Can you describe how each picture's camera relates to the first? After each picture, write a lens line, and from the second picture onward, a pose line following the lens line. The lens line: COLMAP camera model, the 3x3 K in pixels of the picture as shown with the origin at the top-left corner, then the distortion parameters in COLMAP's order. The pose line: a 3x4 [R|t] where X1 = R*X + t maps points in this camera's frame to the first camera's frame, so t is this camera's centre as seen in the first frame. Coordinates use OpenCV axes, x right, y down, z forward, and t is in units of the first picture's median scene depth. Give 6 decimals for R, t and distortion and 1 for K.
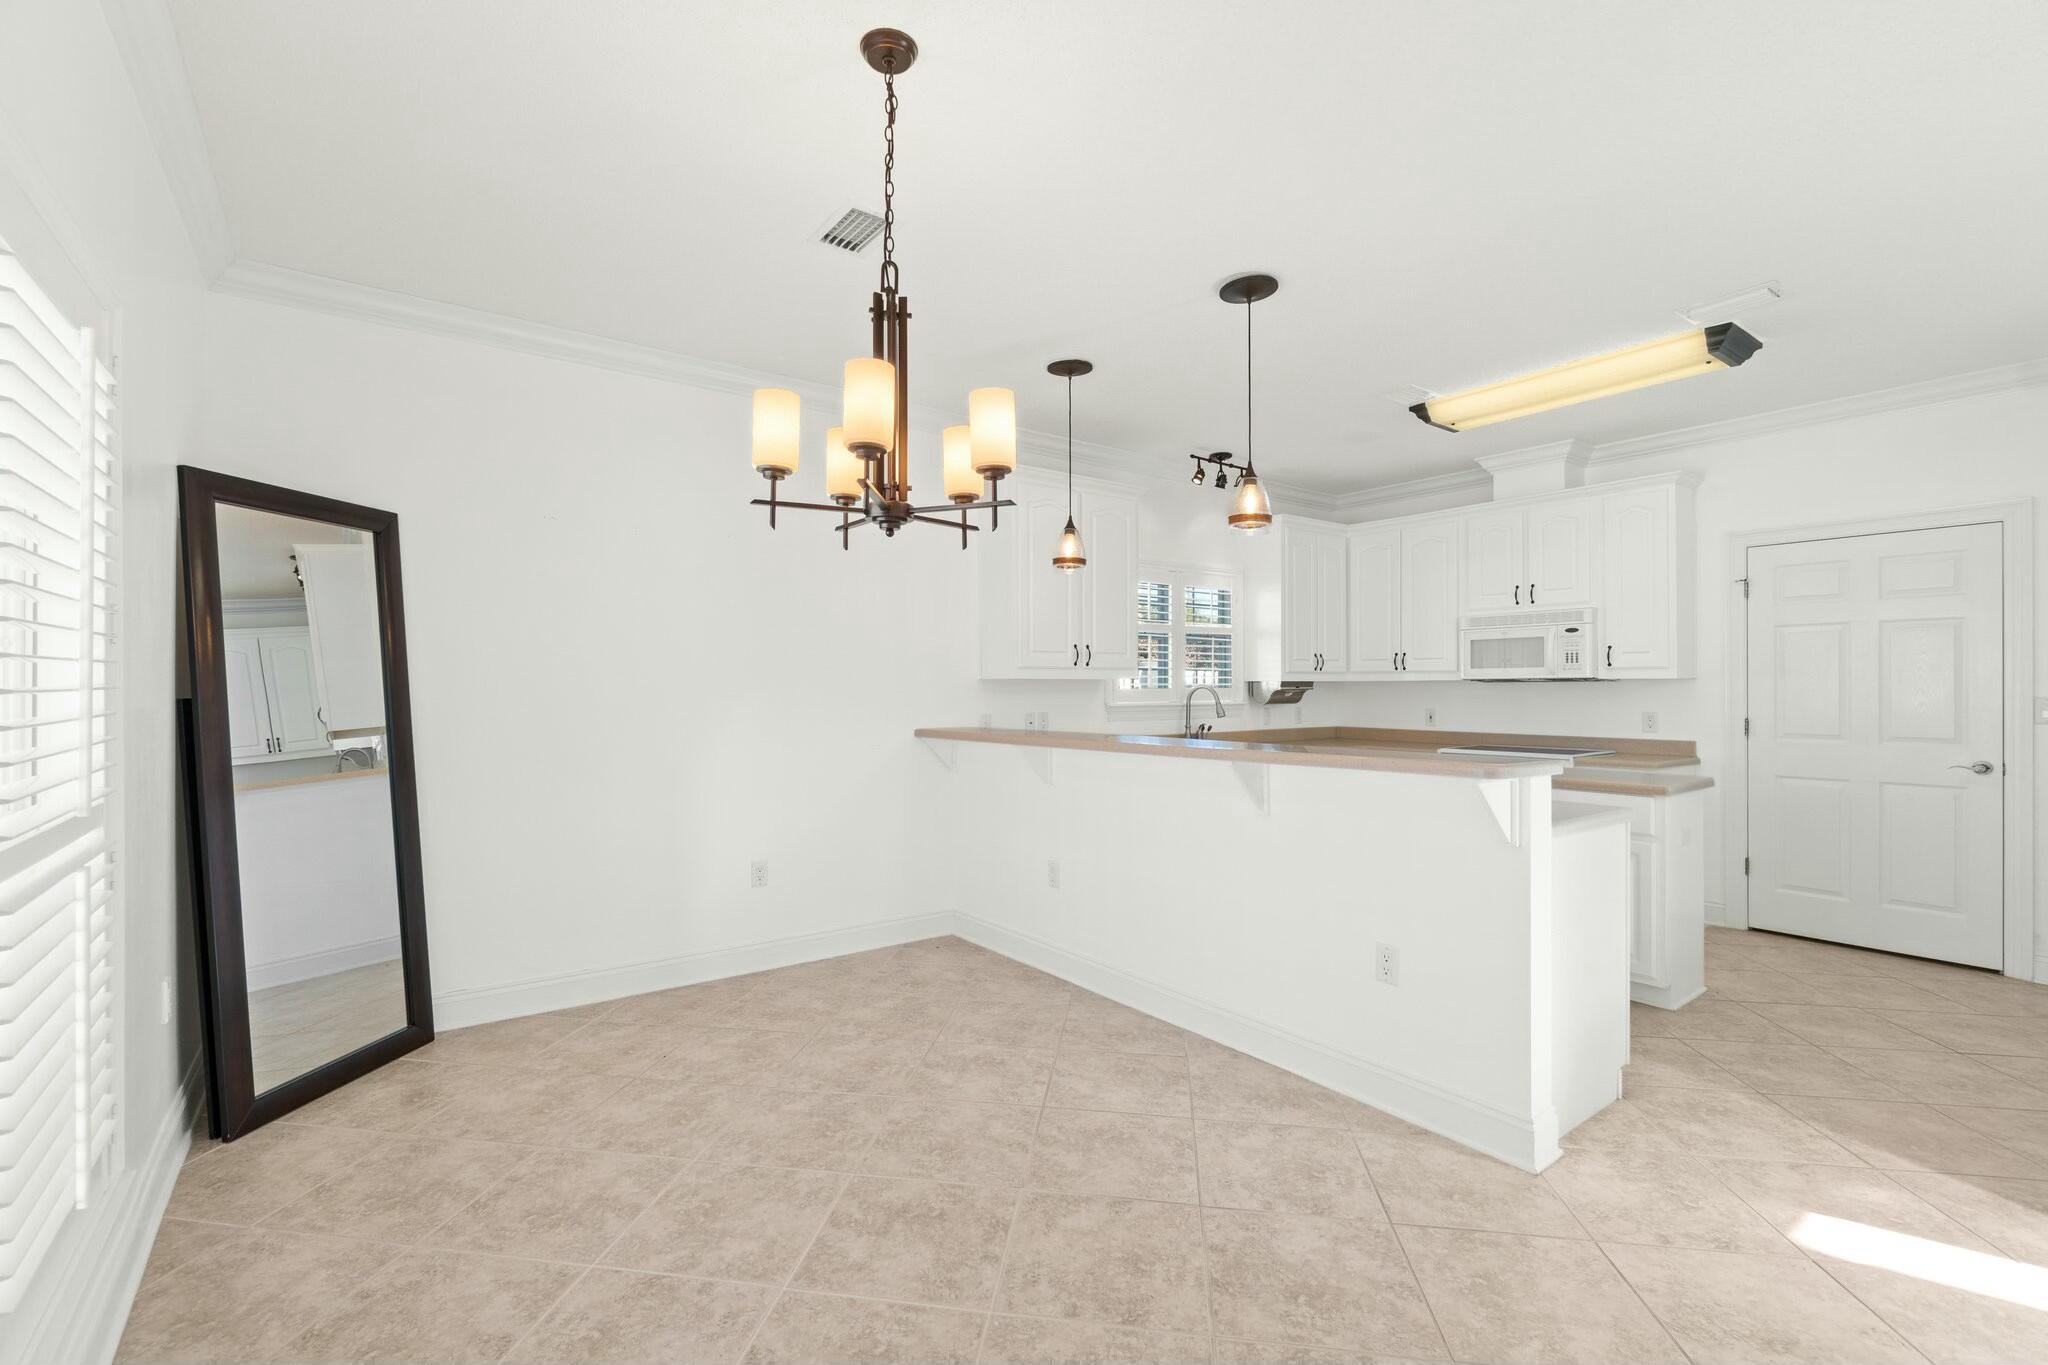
lens RADIAL K [[890.3, 0, 1008.6], [0, 890.3, 688.2], [0, 0, 1]] dist [-0.006461, 0.000668]
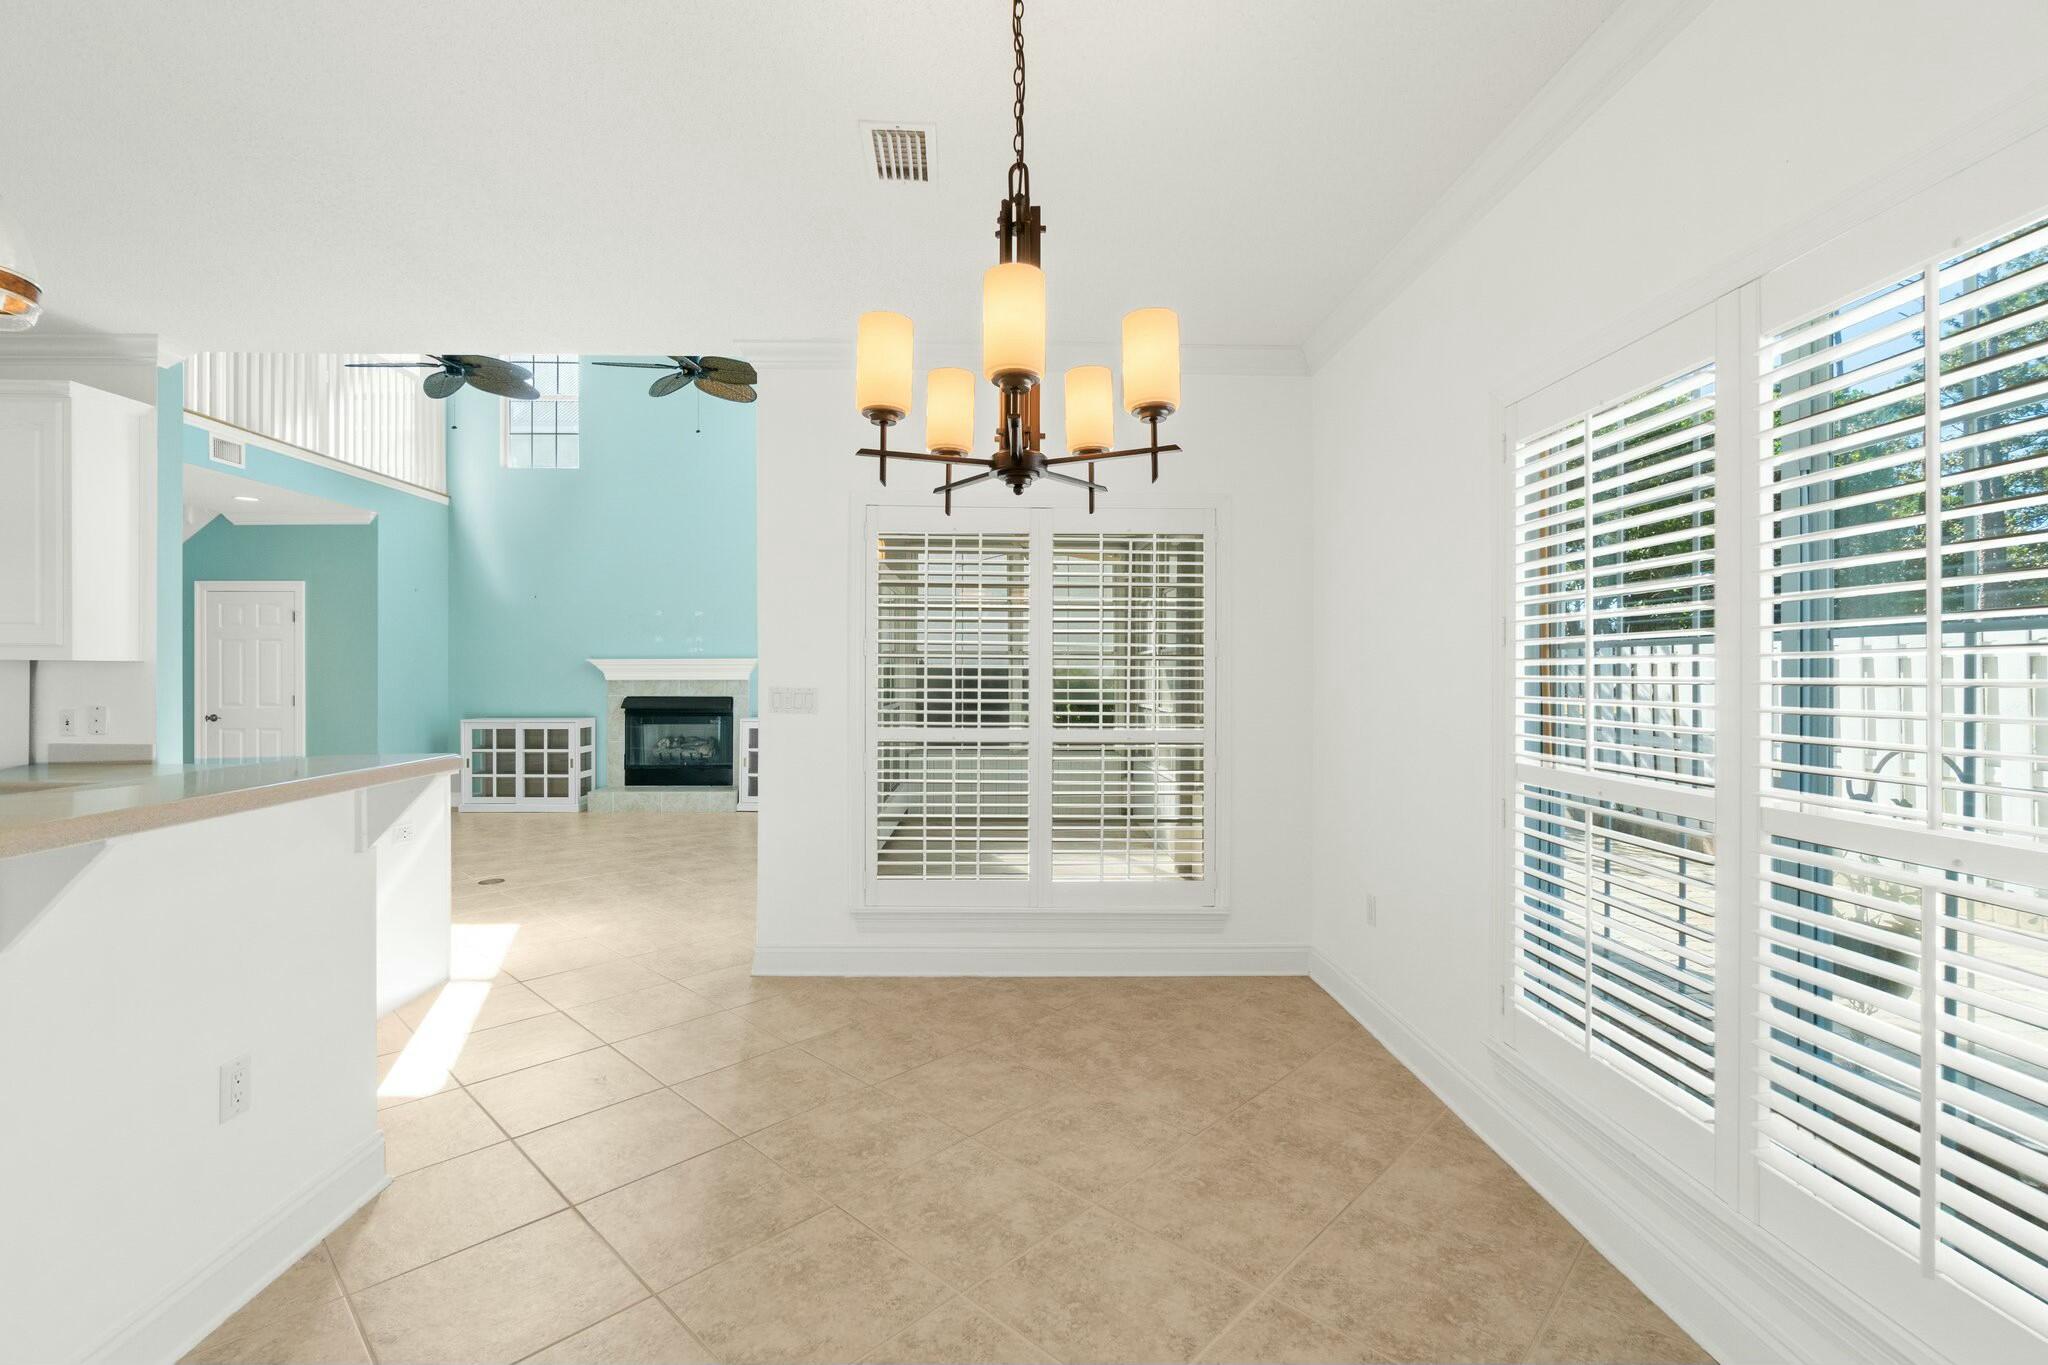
lens RADIAL K [[890.3, 0, 1014.0], [0, 890.3, 674.2], [0, 0, 1]] dist [-0.006461, 0.000668]
pose [[-0.821645, -0.000958, 0.569999, -0.299913], [-0.002552, 0.999995, -0.001998, -0.002419], [-0.569994, -0.003096, -0.821643, 0.828951]]
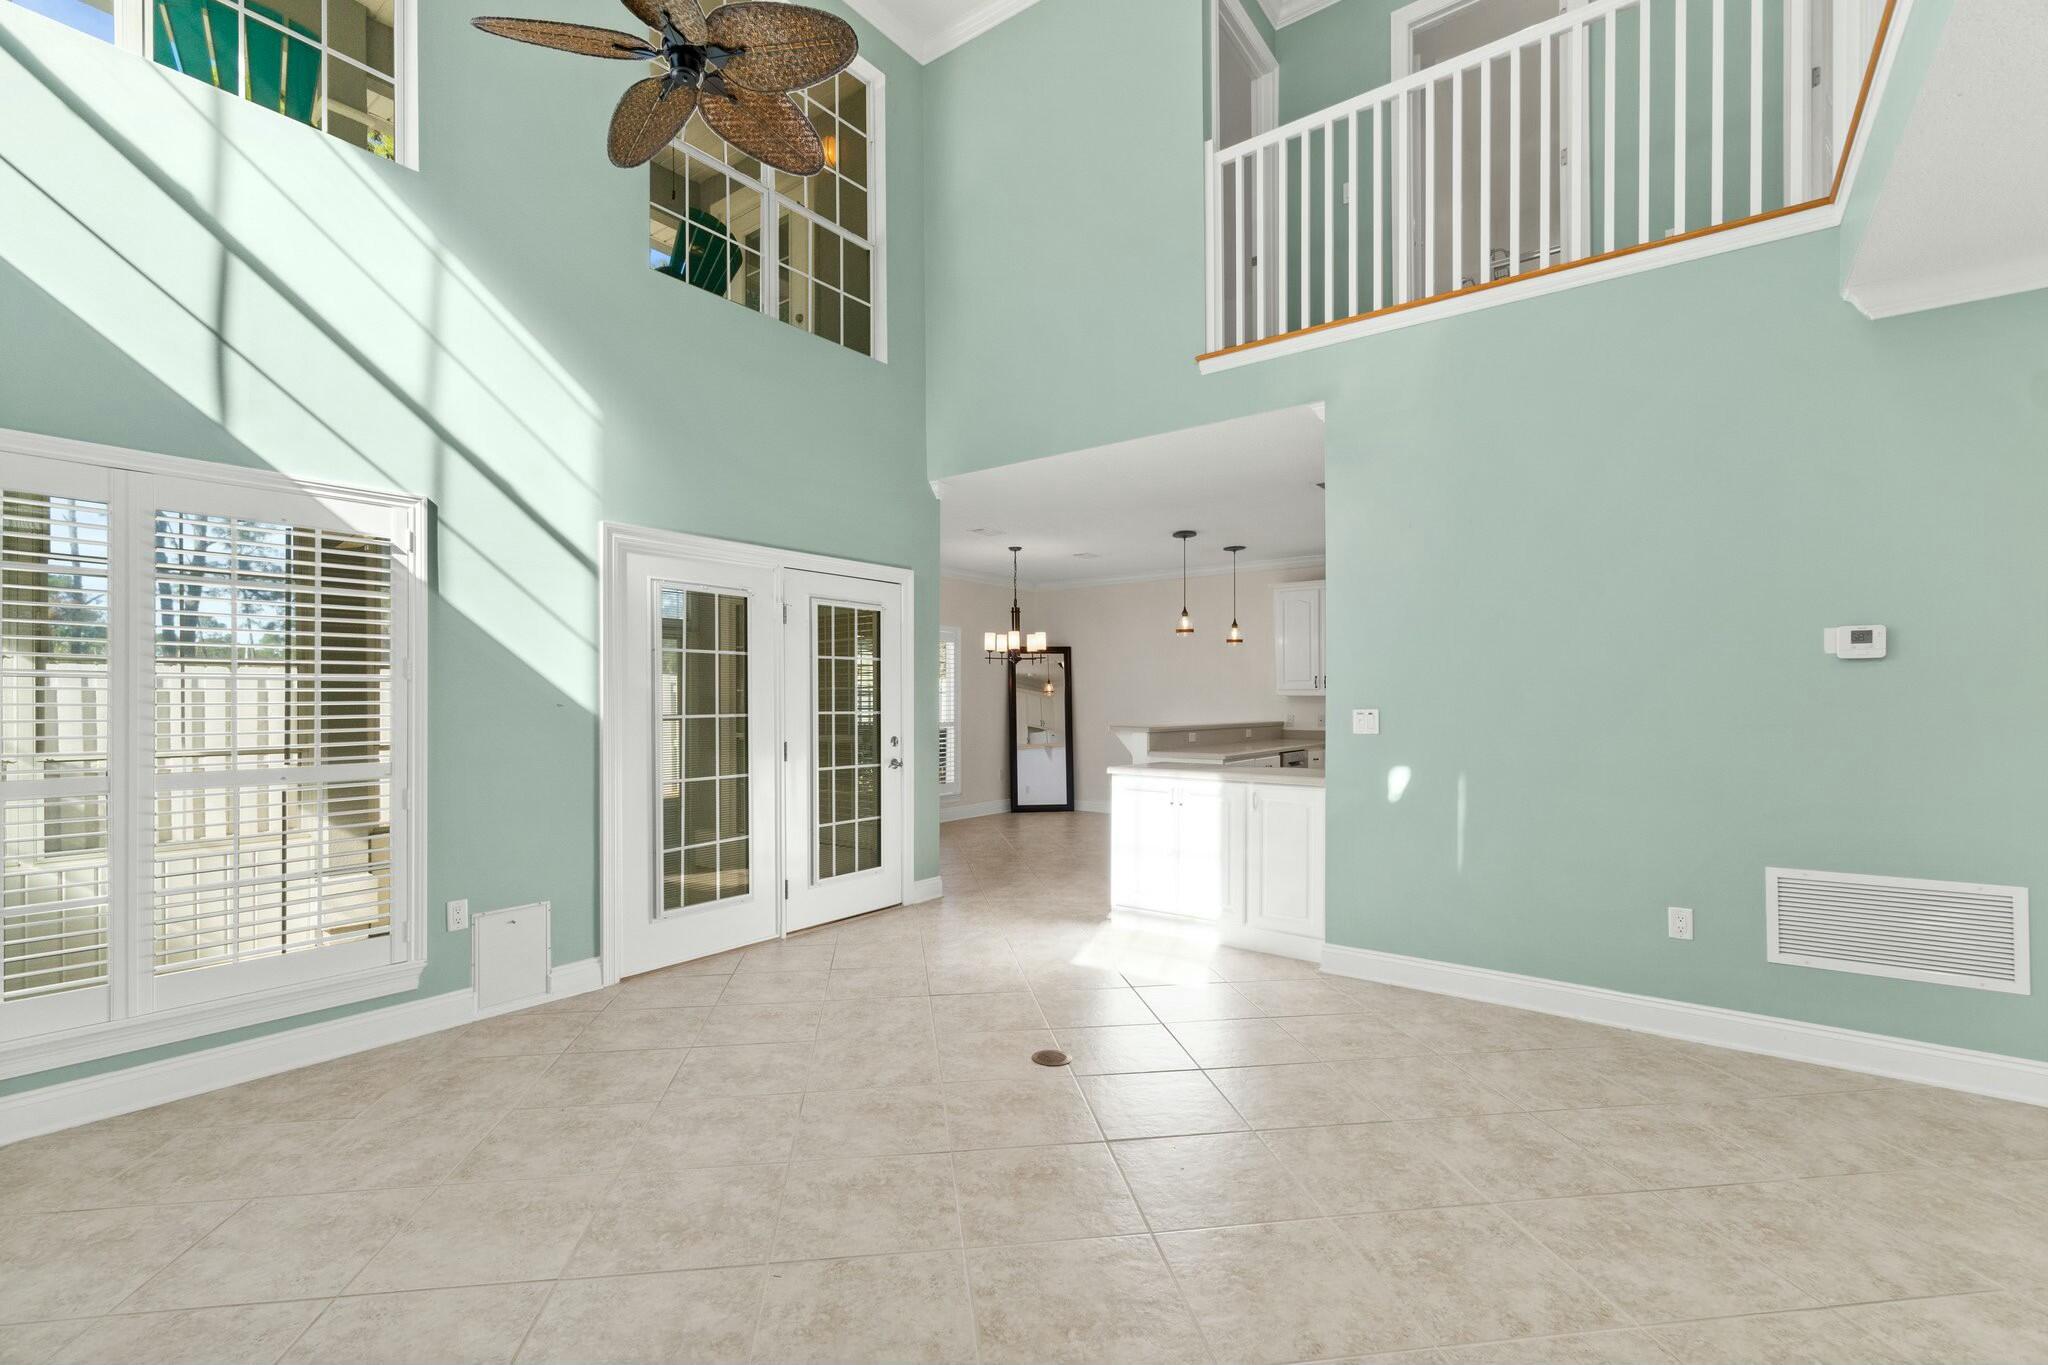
lens RADIAL K [[890.3, 0, 1008.5], [0, 890.3, 705.7], [0, 0, 1]] dist [-0.006461, 0.000668]
pose [[0.282142, 0.005263, -0.959358, 1.919544], [0.000529, 0.999984, 0.005641, -0.000903], [0.959372, -0.002099, 0.282135, -0.108486]]
